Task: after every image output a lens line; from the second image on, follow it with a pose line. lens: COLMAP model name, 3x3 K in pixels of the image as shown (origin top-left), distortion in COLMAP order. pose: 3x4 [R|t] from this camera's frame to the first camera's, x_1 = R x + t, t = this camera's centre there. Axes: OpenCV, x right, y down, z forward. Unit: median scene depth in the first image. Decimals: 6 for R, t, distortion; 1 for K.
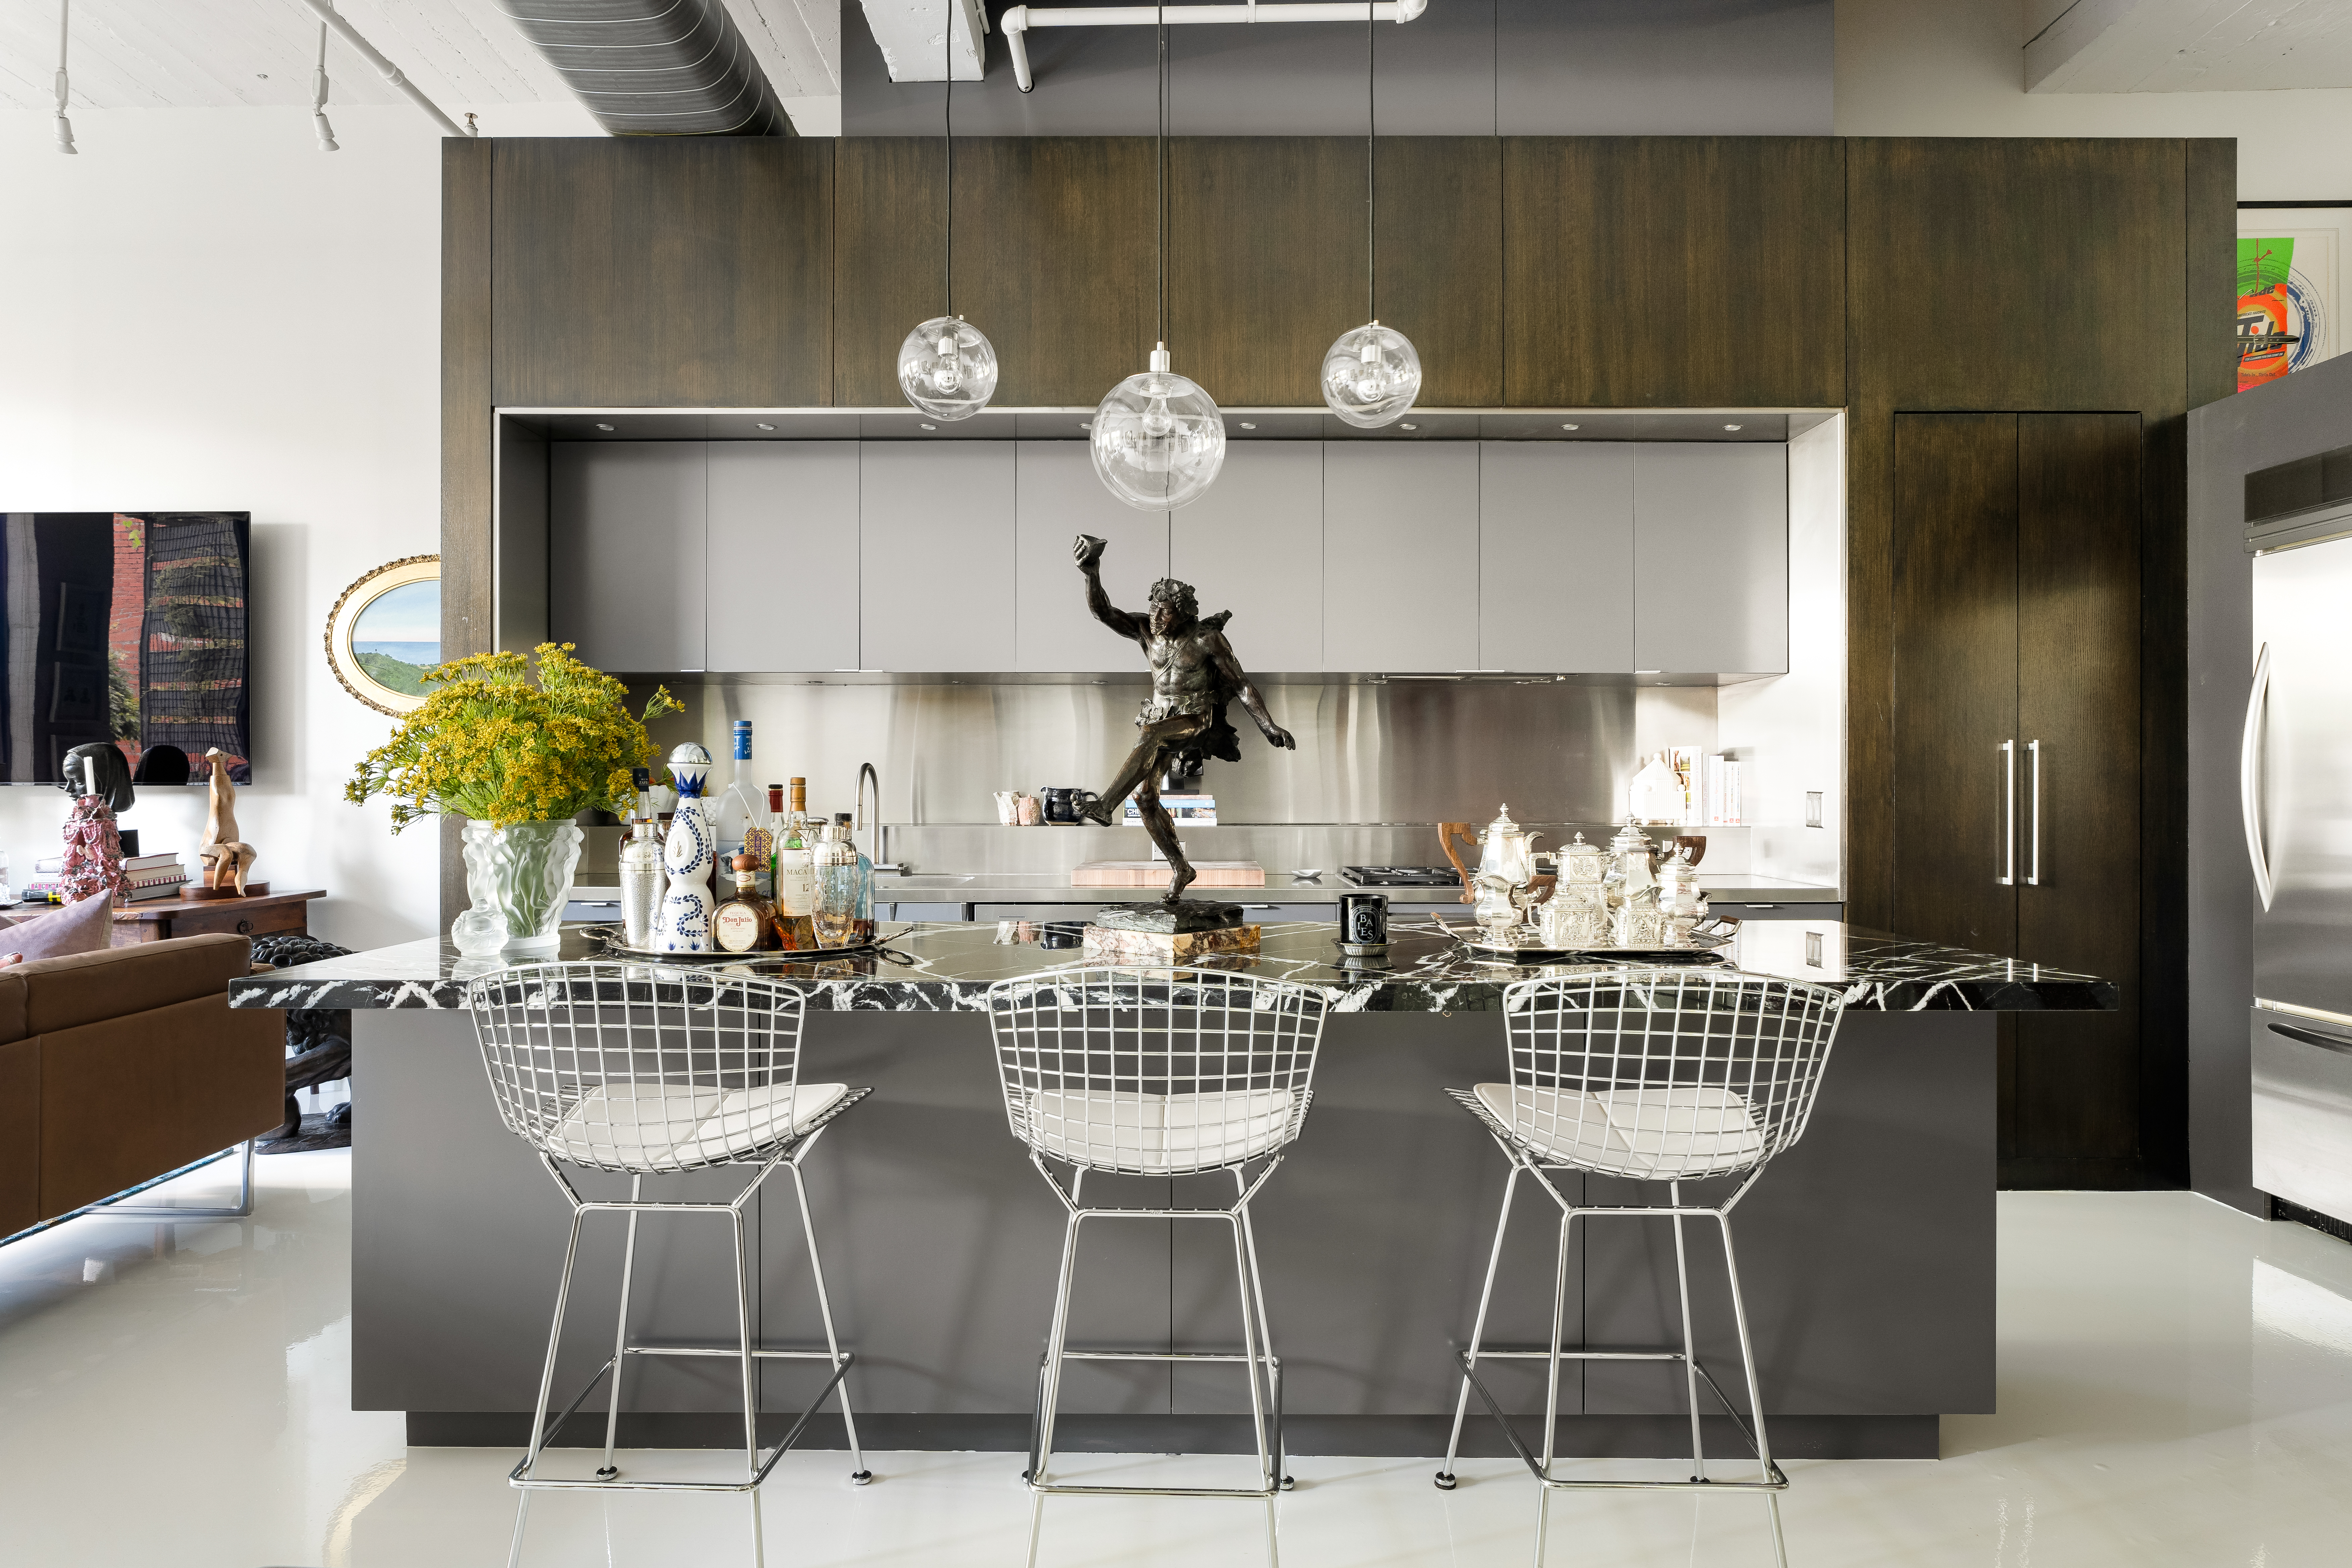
lens RADIAL K [[1313.9, 0, 1175.9], [0, 1313.9, 817.1], [0, 0, 1]] dist [-0.028981, 0.026025]
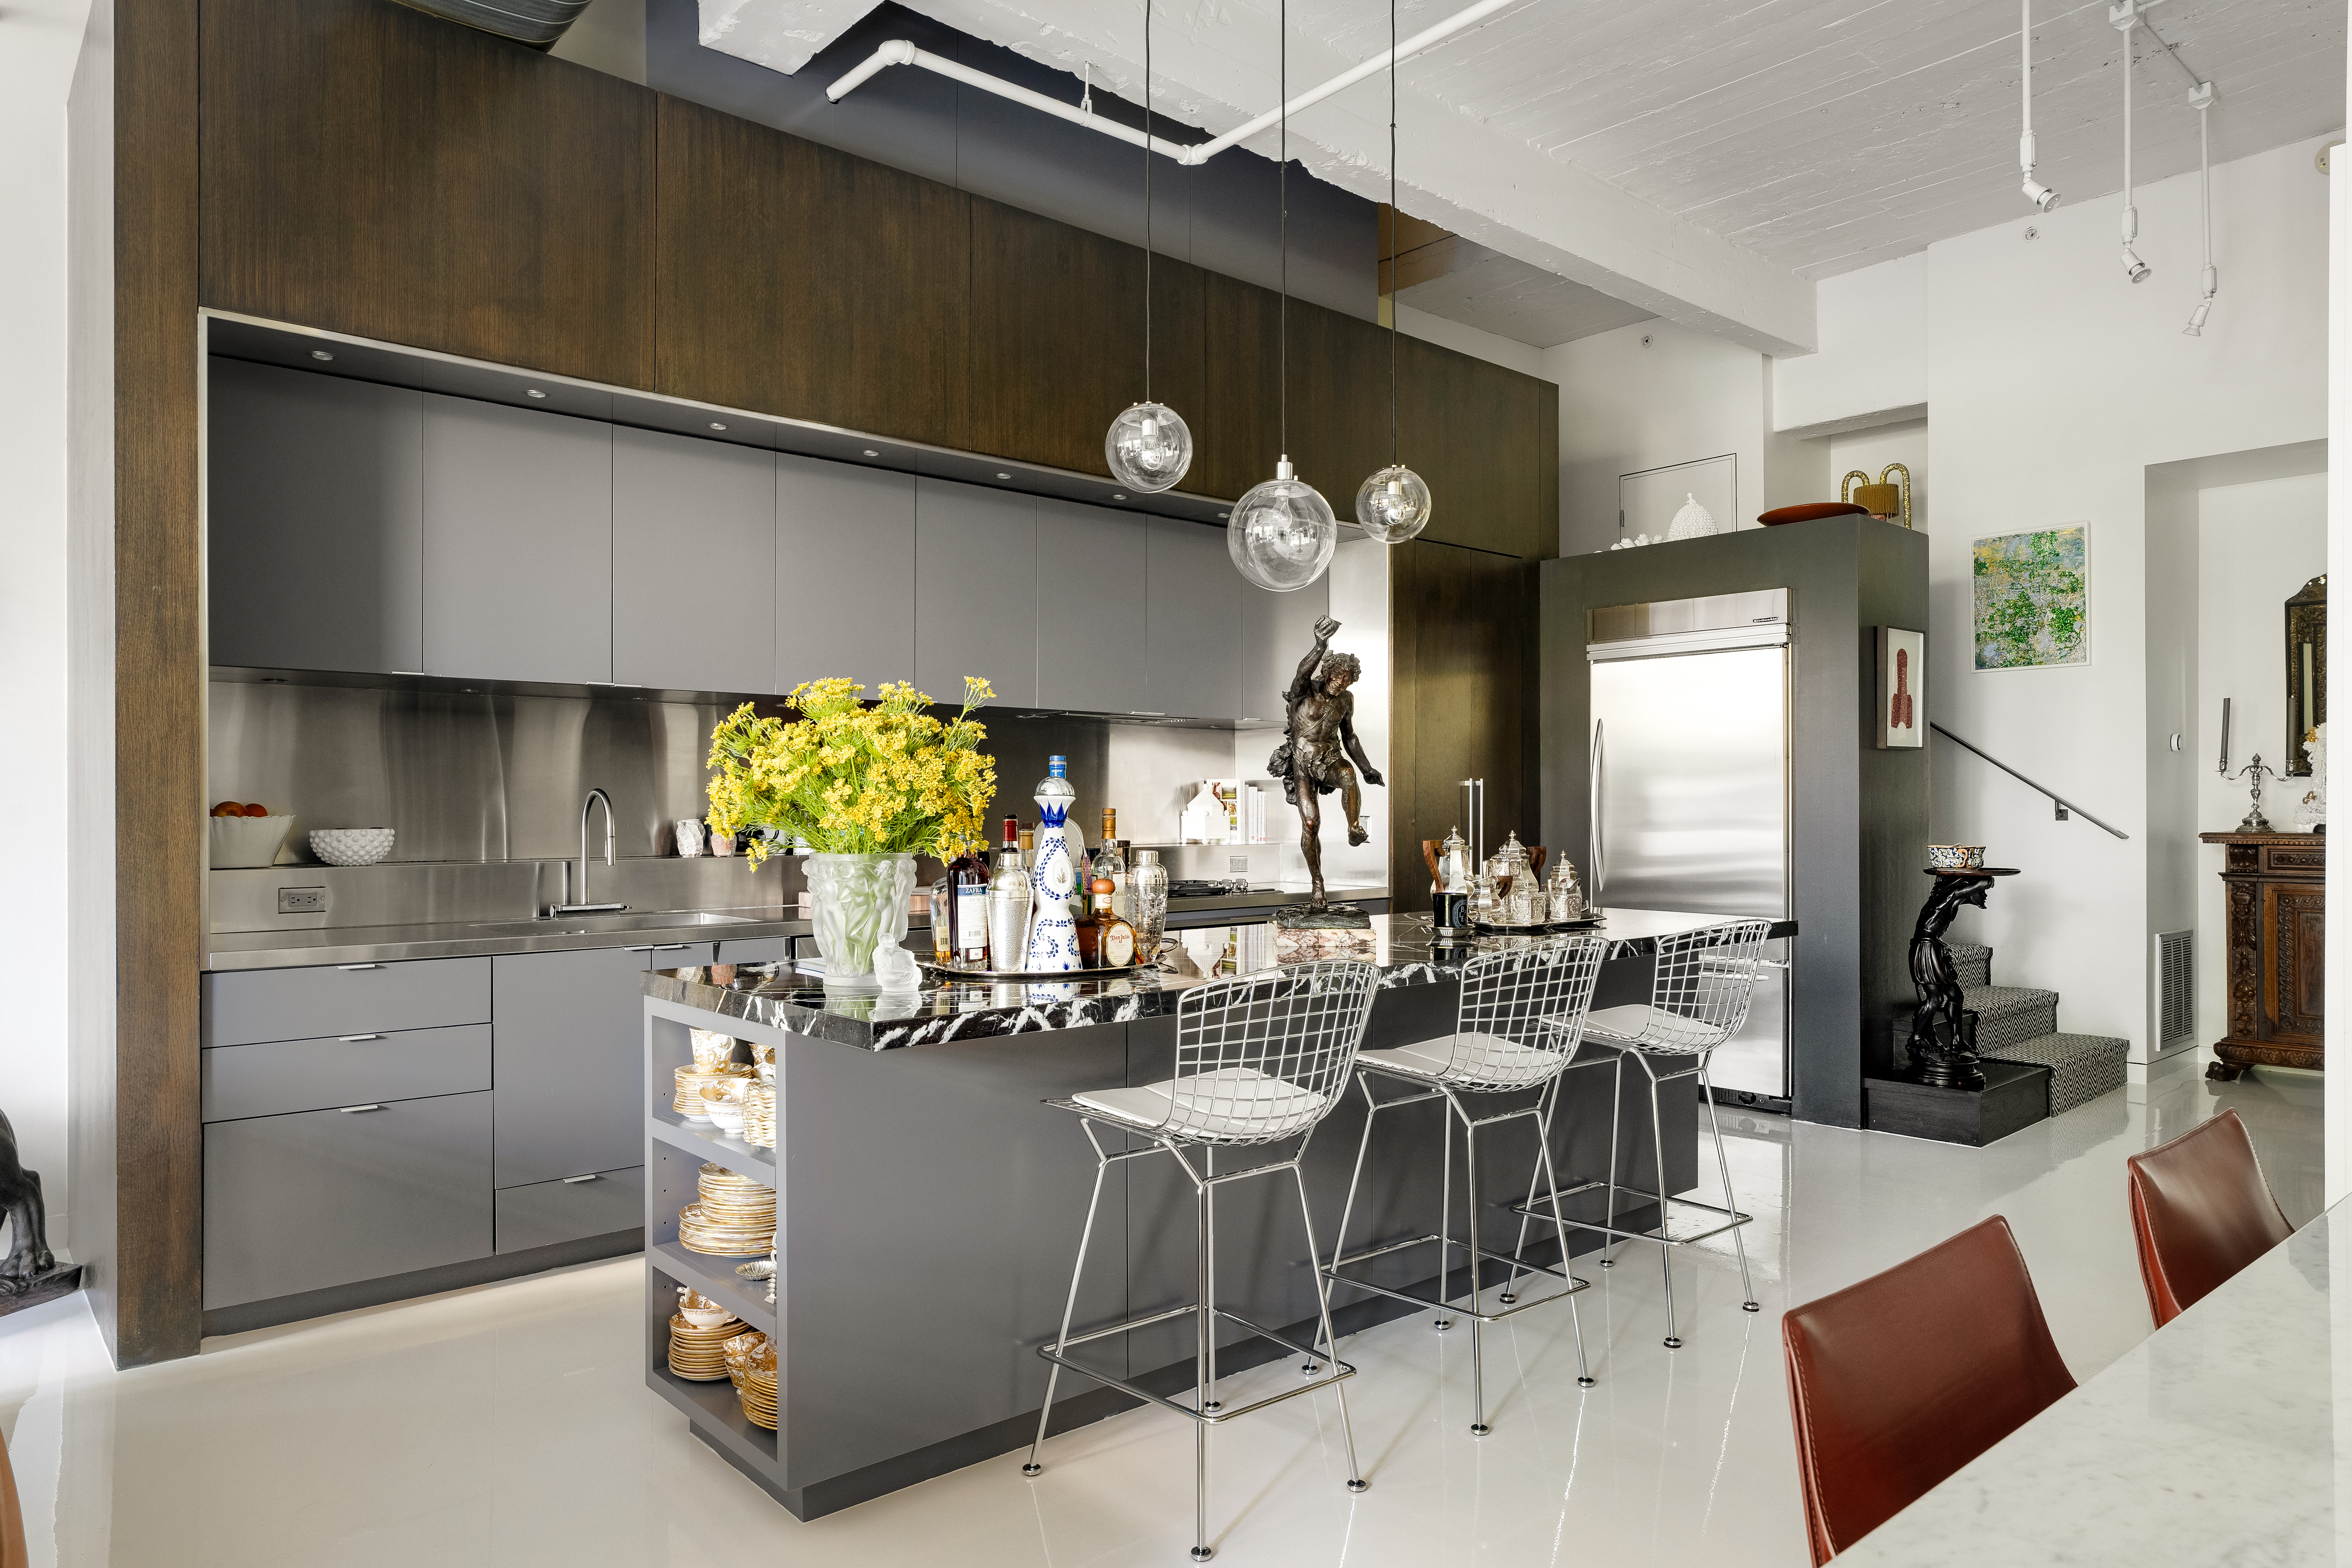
lens RADIAL K [[1463.2, 0, 1176.6], [0, 1463.2, 810.9], [0, 0, 1]] dist [0.002174, -0.000810]
pose [[0.753145, -0.003726, 0.657844, -0.654341], [0.021258, 0.999600, -0.018675, -0.002258], [-0.657511, 0.028049, 0.752923, 0.024838]]
